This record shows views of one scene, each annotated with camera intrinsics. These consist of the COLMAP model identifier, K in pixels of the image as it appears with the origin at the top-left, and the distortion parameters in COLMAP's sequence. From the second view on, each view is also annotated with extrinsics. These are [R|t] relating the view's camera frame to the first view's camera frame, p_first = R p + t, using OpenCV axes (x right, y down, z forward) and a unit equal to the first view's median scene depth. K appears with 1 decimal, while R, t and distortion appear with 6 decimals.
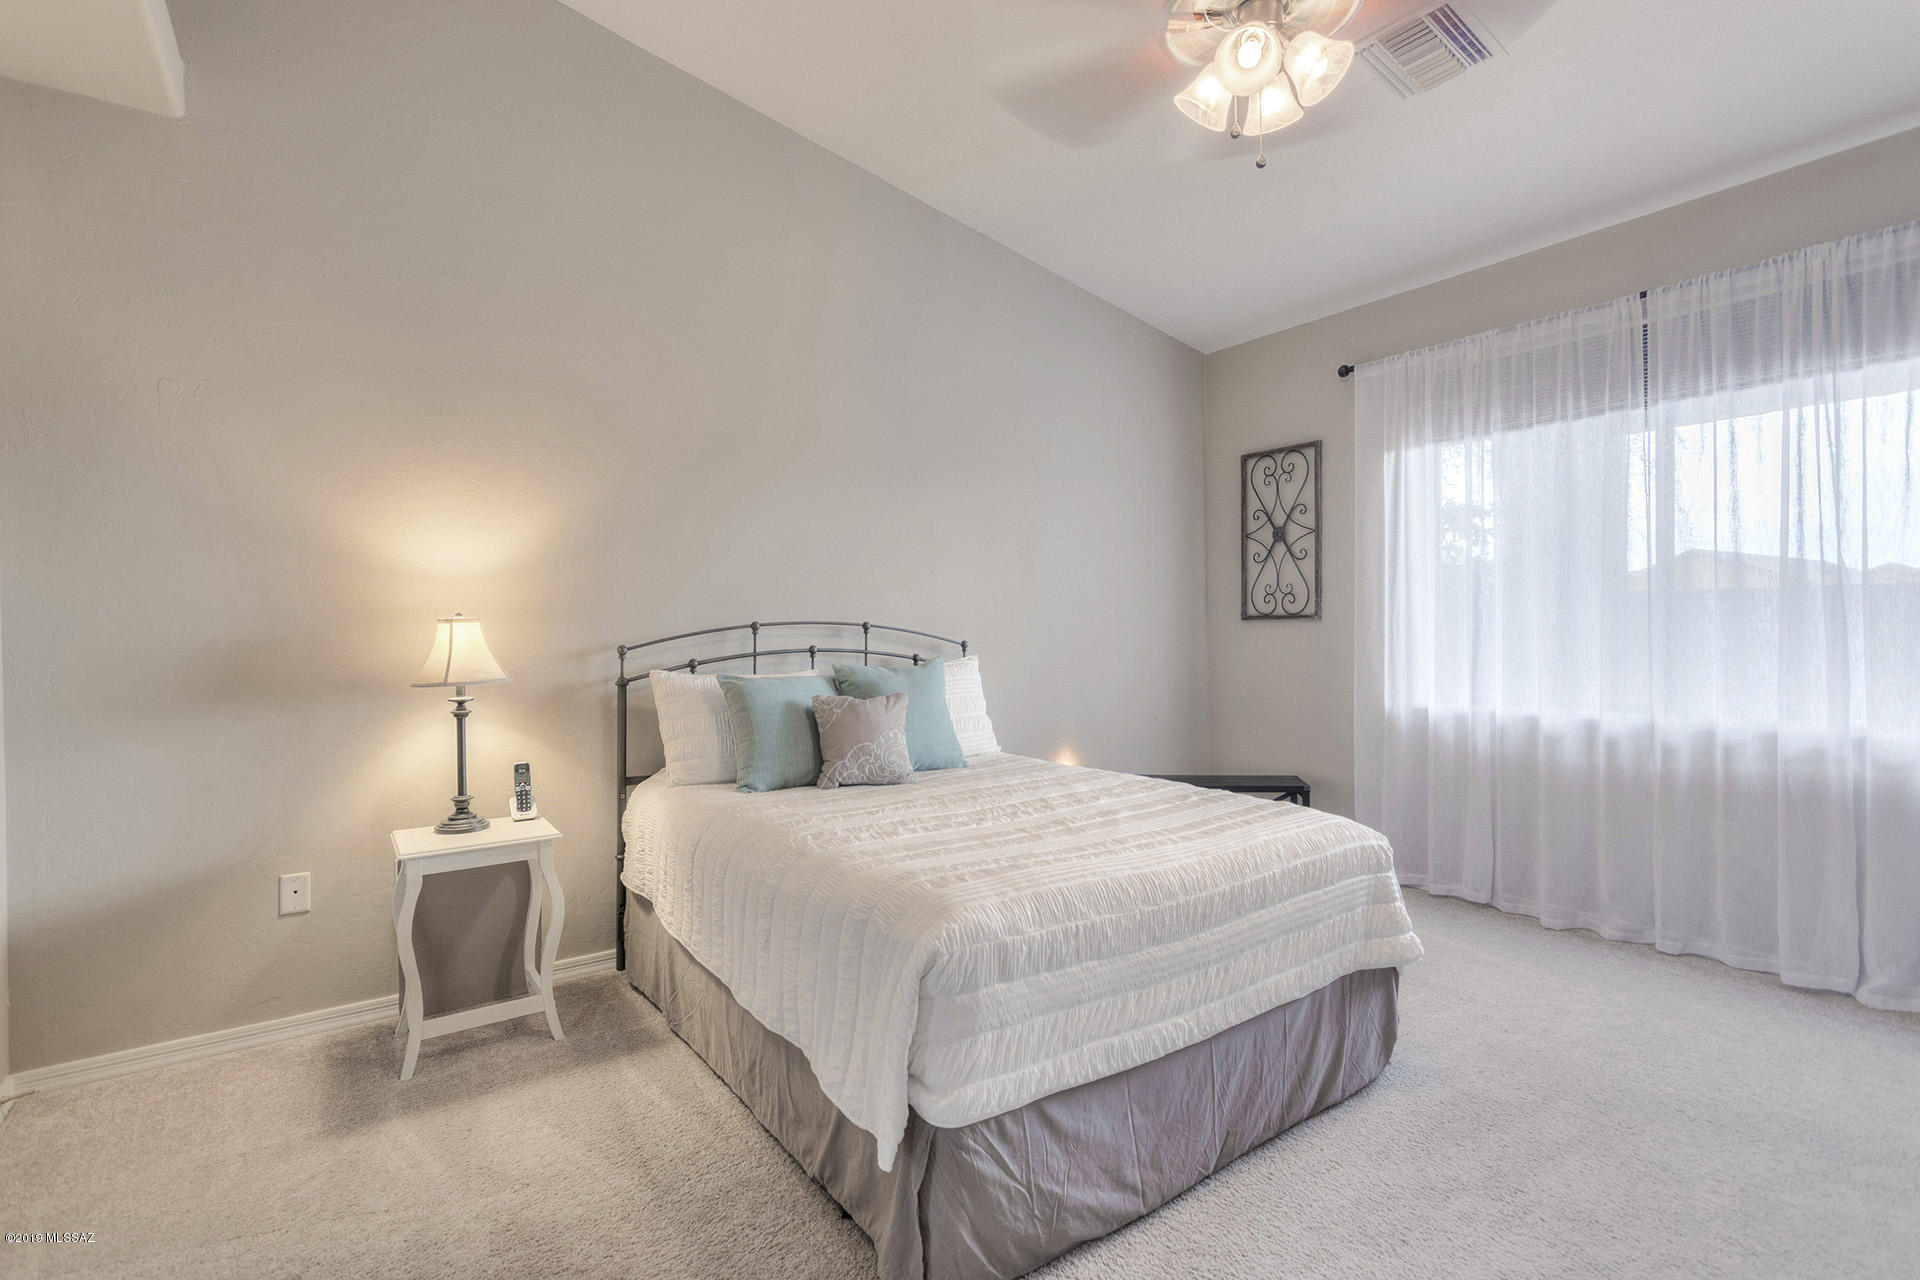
lens RADIAL K [[899.5, 0, 959.8], [0, 899.5, 628.8], [0, 0, 1]] dist [0.007826, 0.000369]
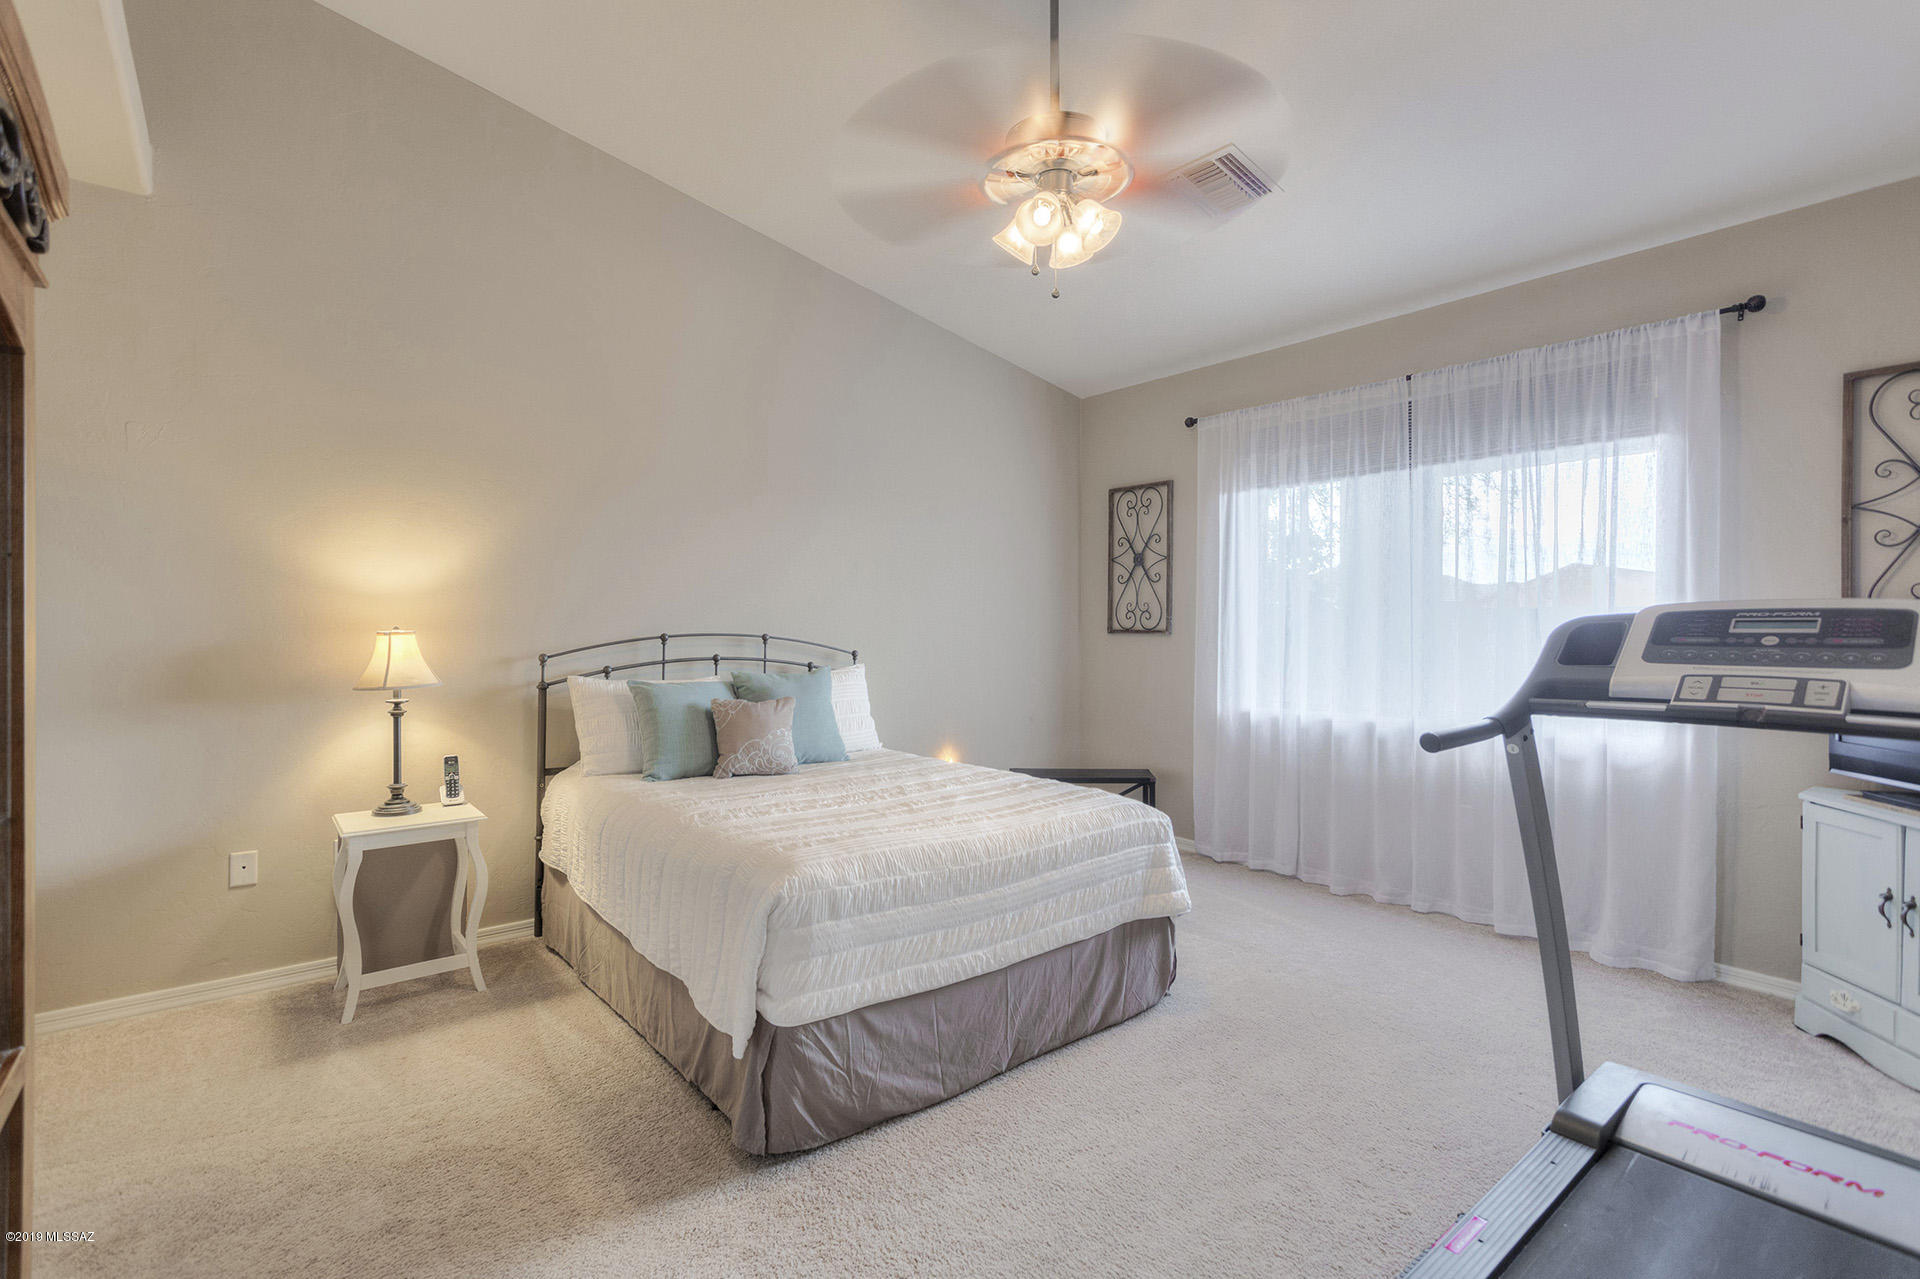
lens RADIAL K [[899.5, 0, 959.8], [0, 899.5, 628.3], [0, 0, 1]] dist [0.007826, 0.000369]
pose [[0.997427, 0.015005, 0.070097, 0.079259], [-0.015012, 0.999887, -0.000419, -0.022704], [-0.070096, -0.000634, 0.997540, -0.196760]]
